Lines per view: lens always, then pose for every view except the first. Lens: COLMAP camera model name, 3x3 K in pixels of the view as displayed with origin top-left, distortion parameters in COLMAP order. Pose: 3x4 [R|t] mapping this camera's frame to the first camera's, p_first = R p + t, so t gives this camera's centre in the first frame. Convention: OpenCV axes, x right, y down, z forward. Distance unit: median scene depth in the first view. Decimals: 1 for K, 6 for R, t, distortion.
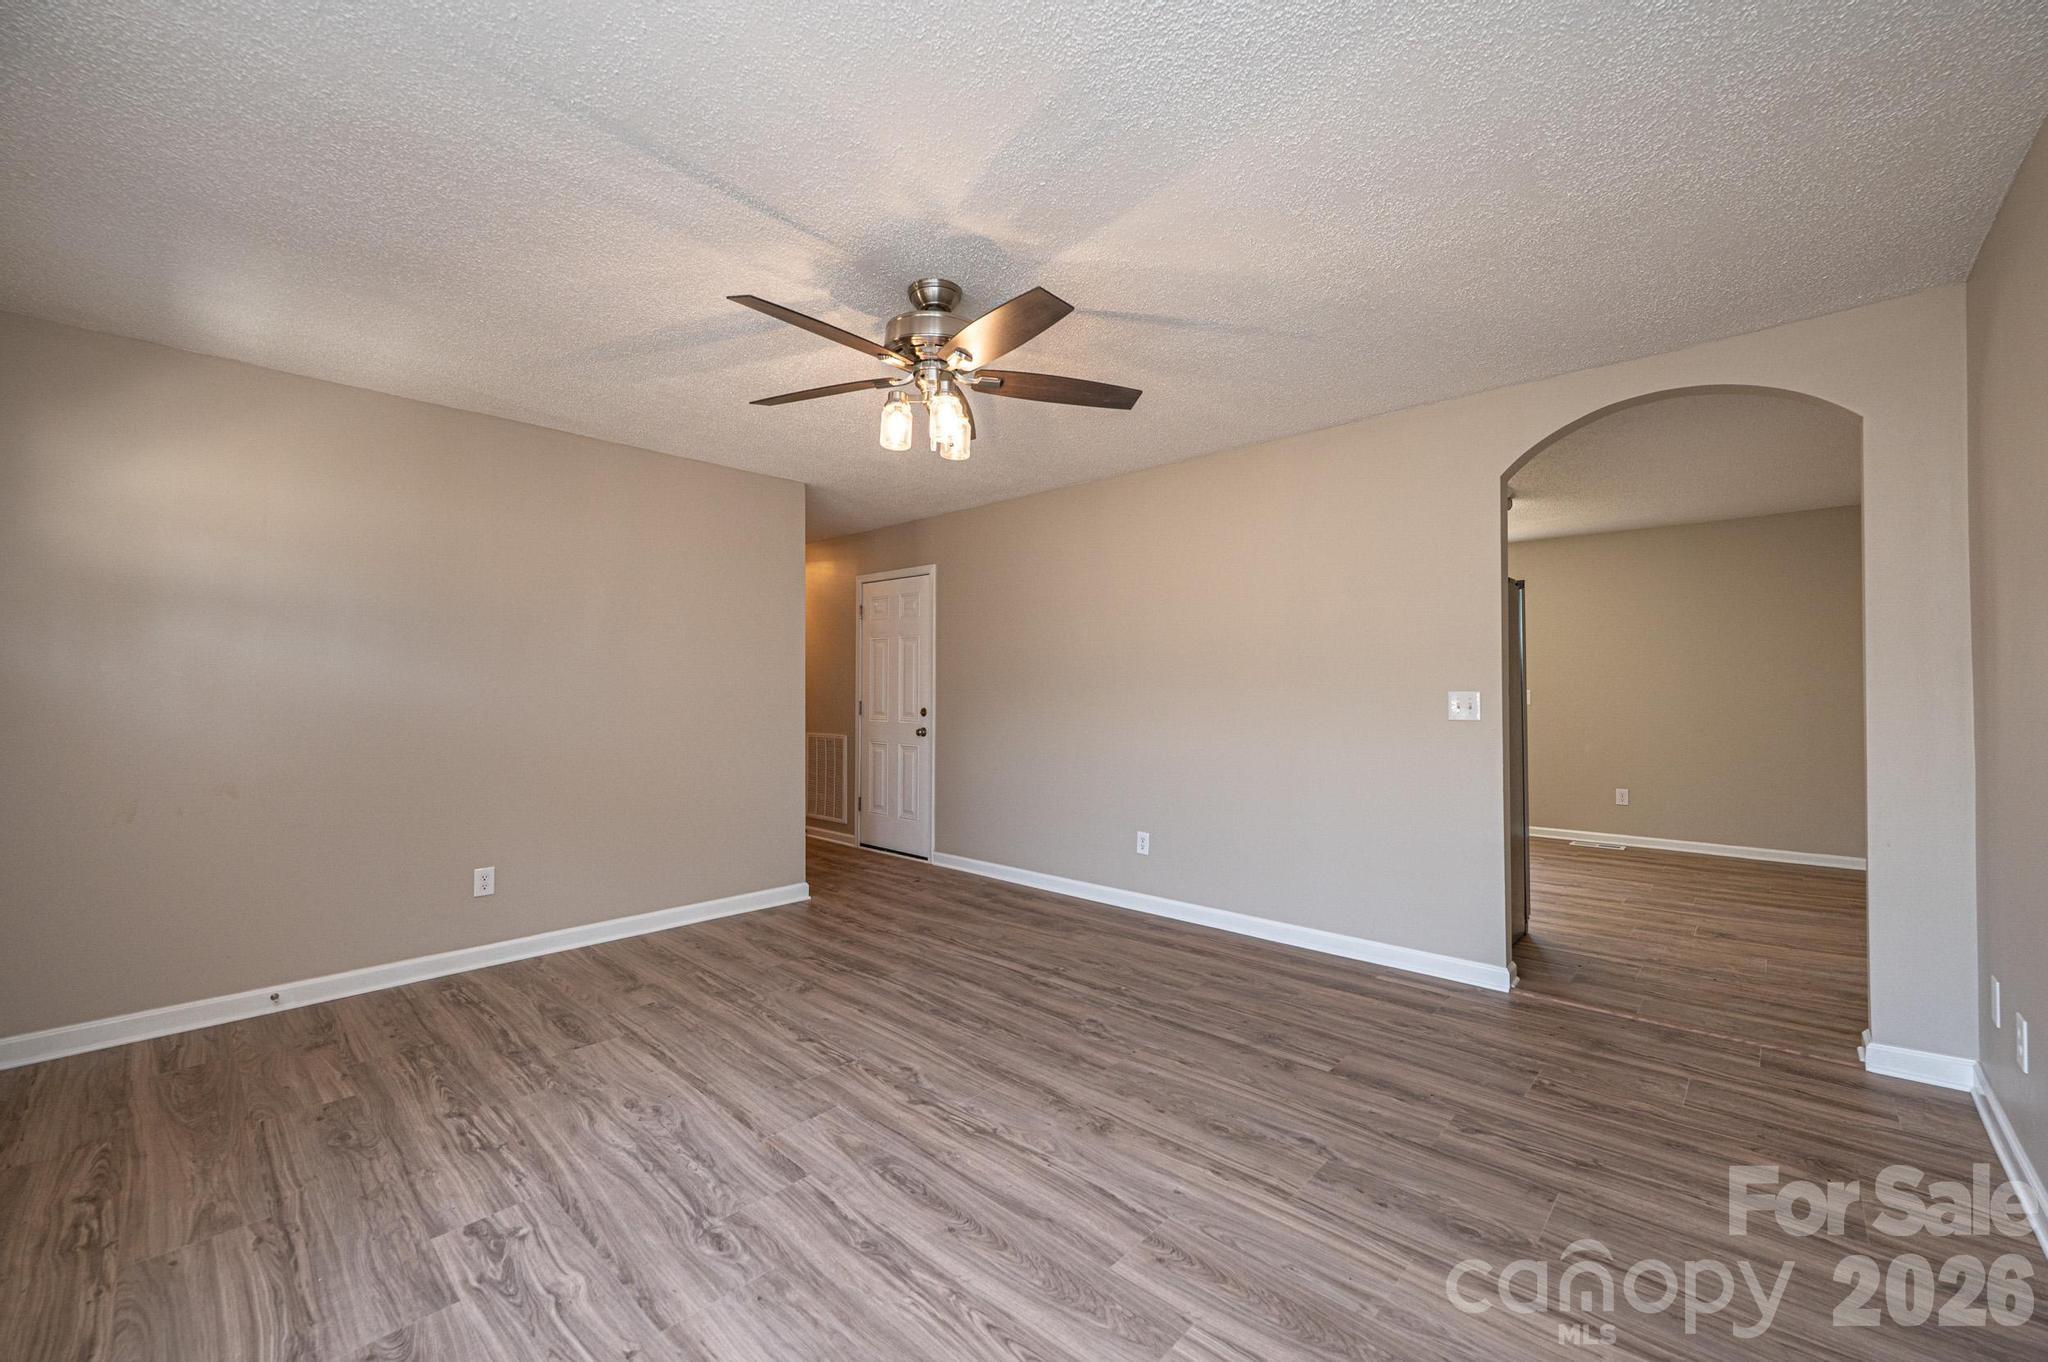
lens RADIAL K [[812.8, 0, 1024.0], [0, 812.8, 679.8], [0, 0, 1]] dist [-0.002137, 0.000197]
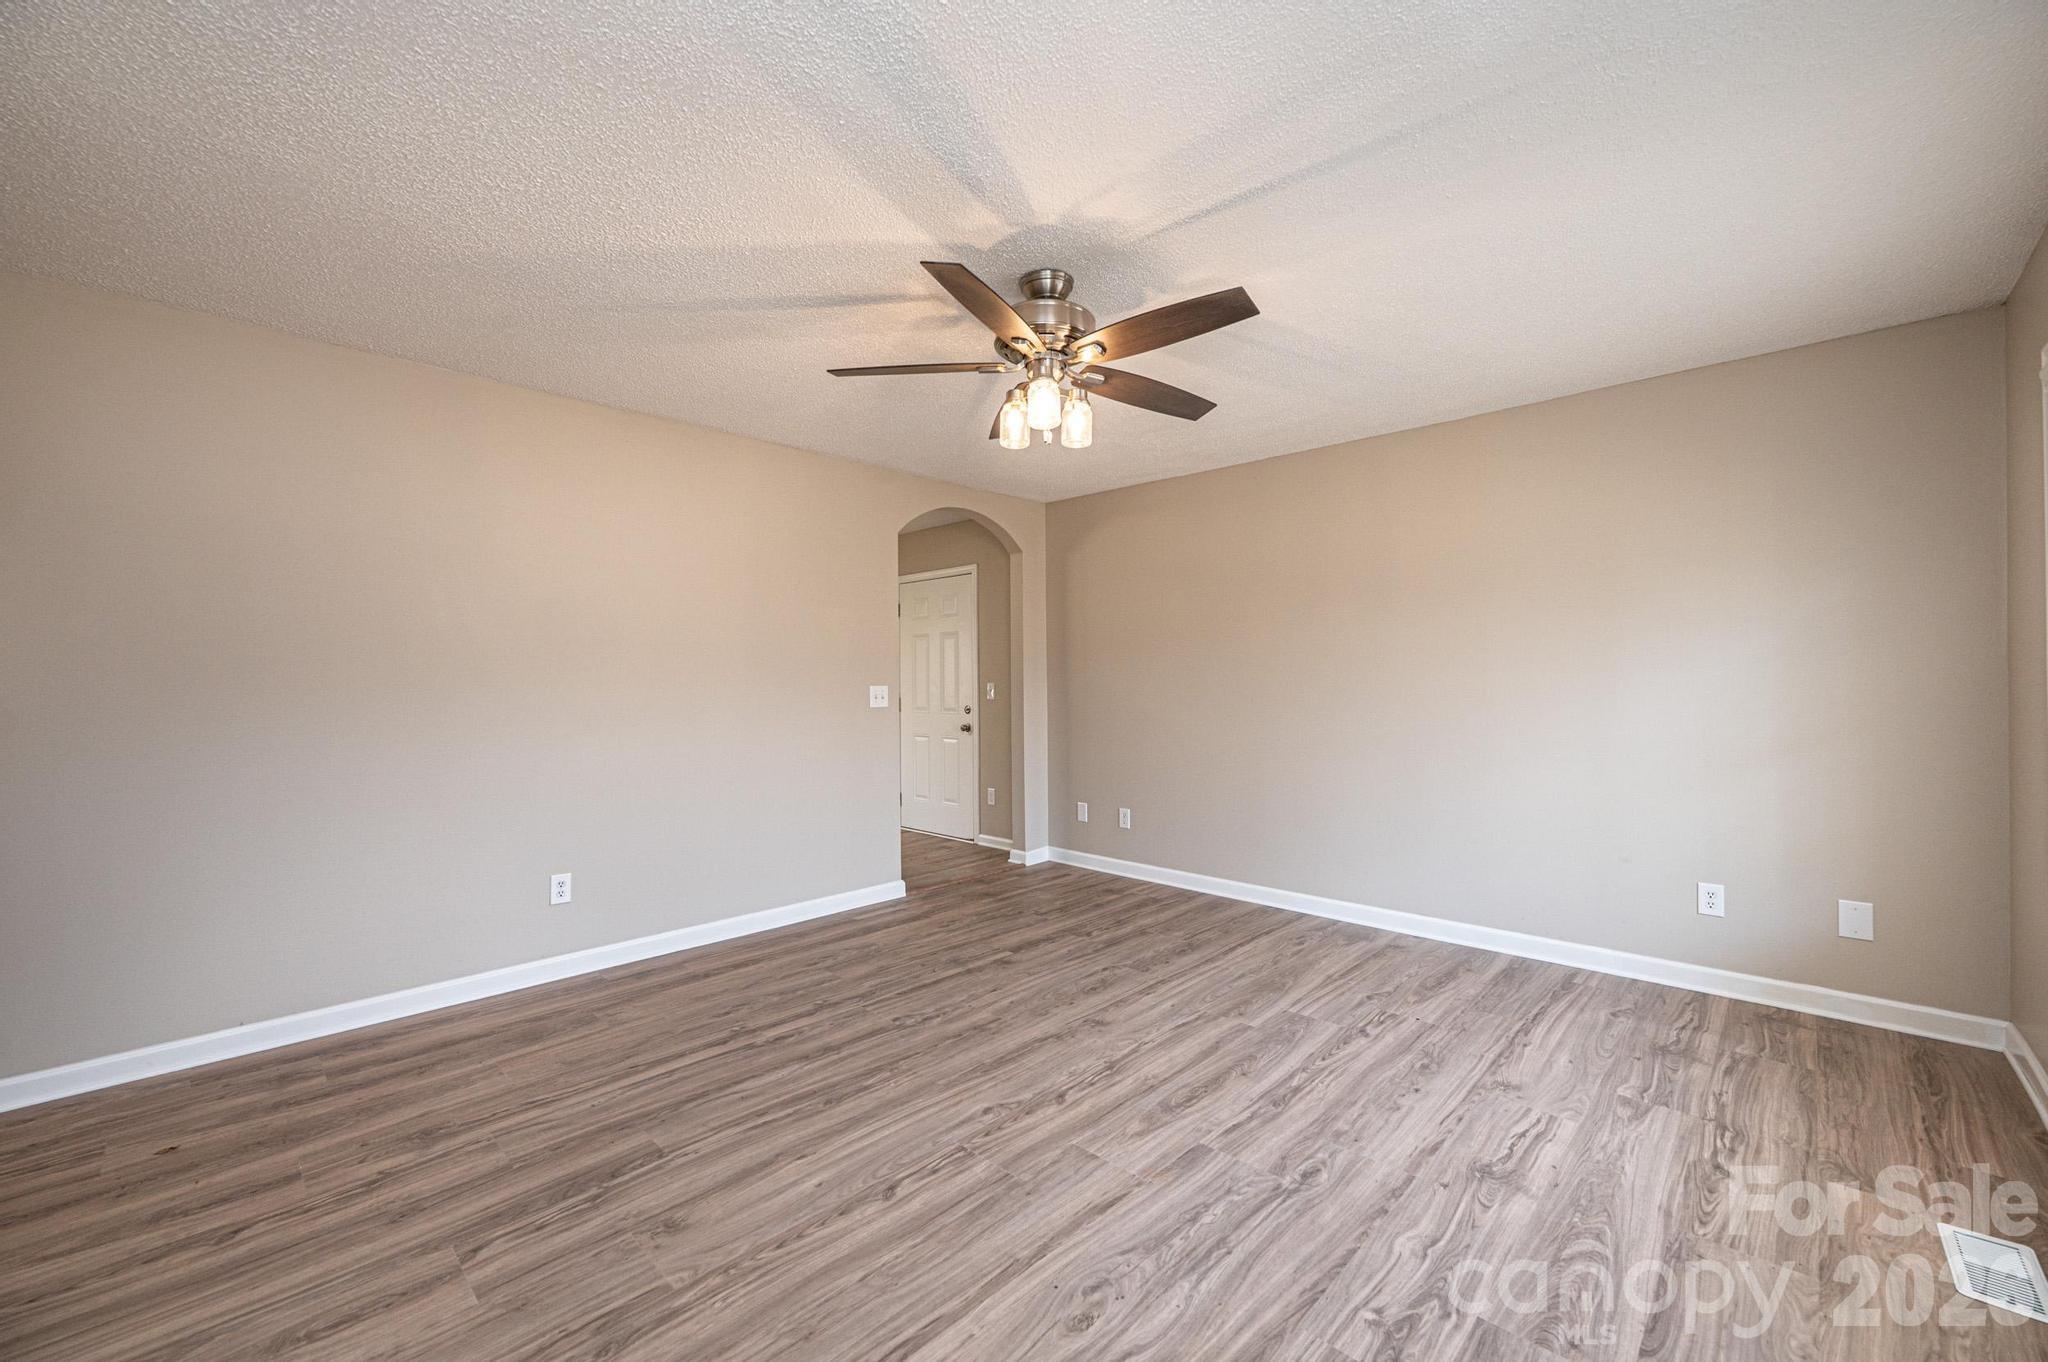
lens RADIAL K [[812.8, 0, 1031.1], [0, 812.8, 679.5], [0, 0, 1]] dist [-0.002137, 0.000197]
pose [[0.015236, 0.005200, 0.999870, -1.159850], [-0.006374, 0.999967, -0.005103, 0.013691], [-0.999864, -0.006295, 0.015269, 1.056345]]
